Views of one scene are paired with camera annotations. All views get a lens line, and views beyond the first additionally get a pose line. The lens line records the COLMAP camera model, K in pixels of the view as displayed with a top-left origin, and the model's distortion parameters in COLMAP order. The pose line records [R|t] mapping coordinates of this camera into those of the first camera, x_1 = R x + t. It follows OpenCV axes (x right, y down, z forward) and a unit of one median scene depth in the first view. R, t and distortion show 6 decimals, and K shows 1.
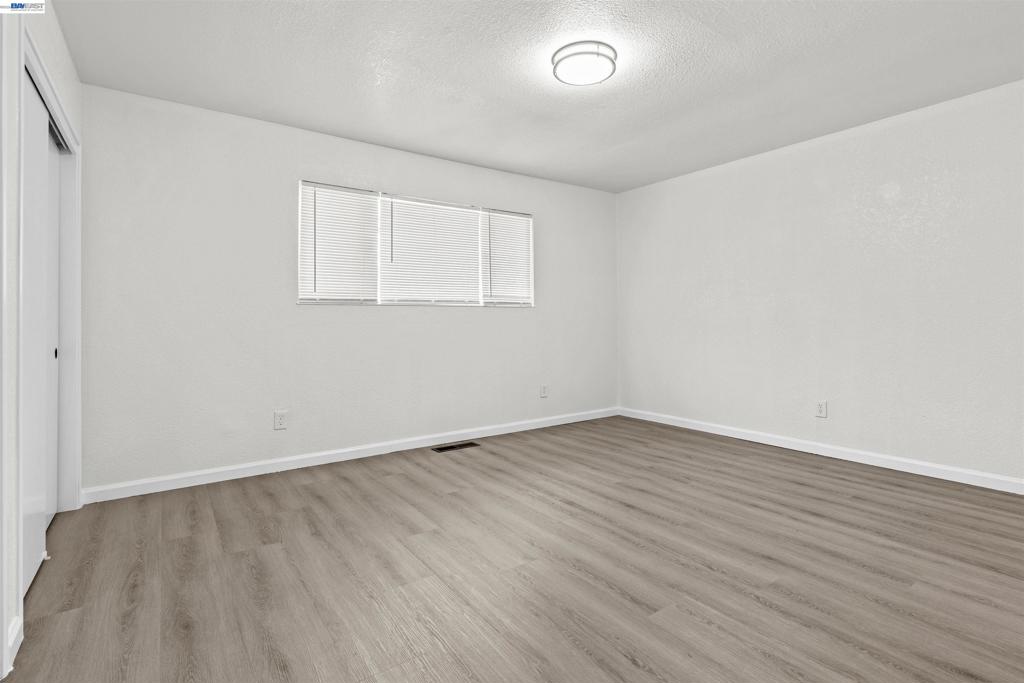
lens RADIAL K [[497.1, 0, 517.6], [0, 497.1, 326.9], [0, 0, 1]] dist [-0.000994, -0.000189]
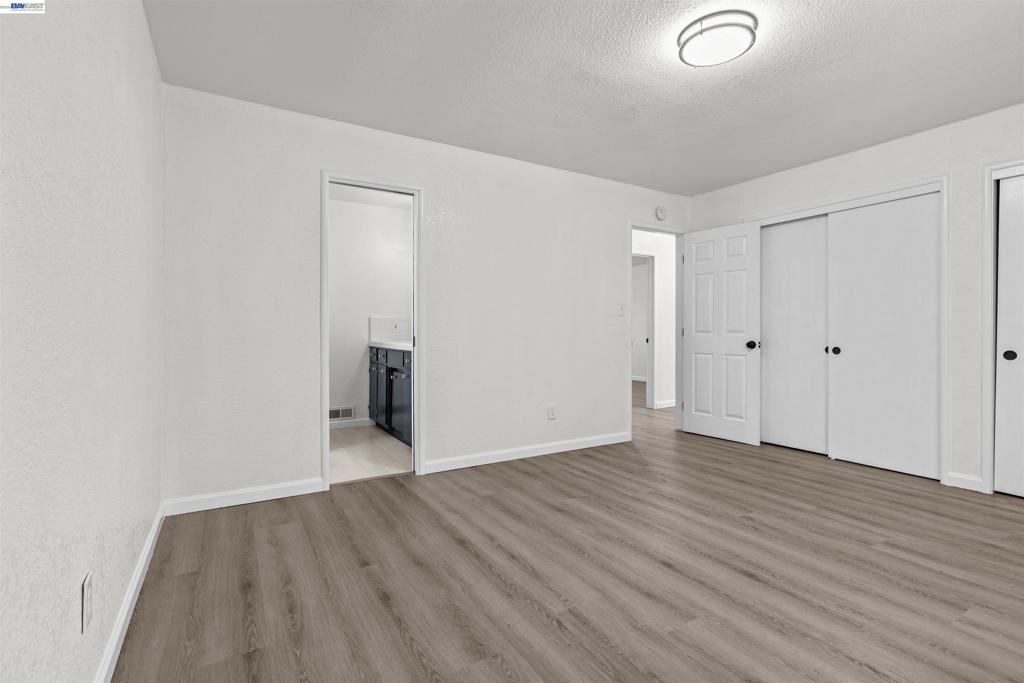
lens RADIAL K [[477.2, 0, 511.8], [0, 477.2, 336.2], [0, 0, 1]] dist [-0.001402, 0.005414]
pose [[-0.996968, 0.005189, 0.077633, 0.445611], [0.006762, 0.999777, 0.020020, -0.023322], [-0.077512, 0.020484, -0.996781, 1.909376]]
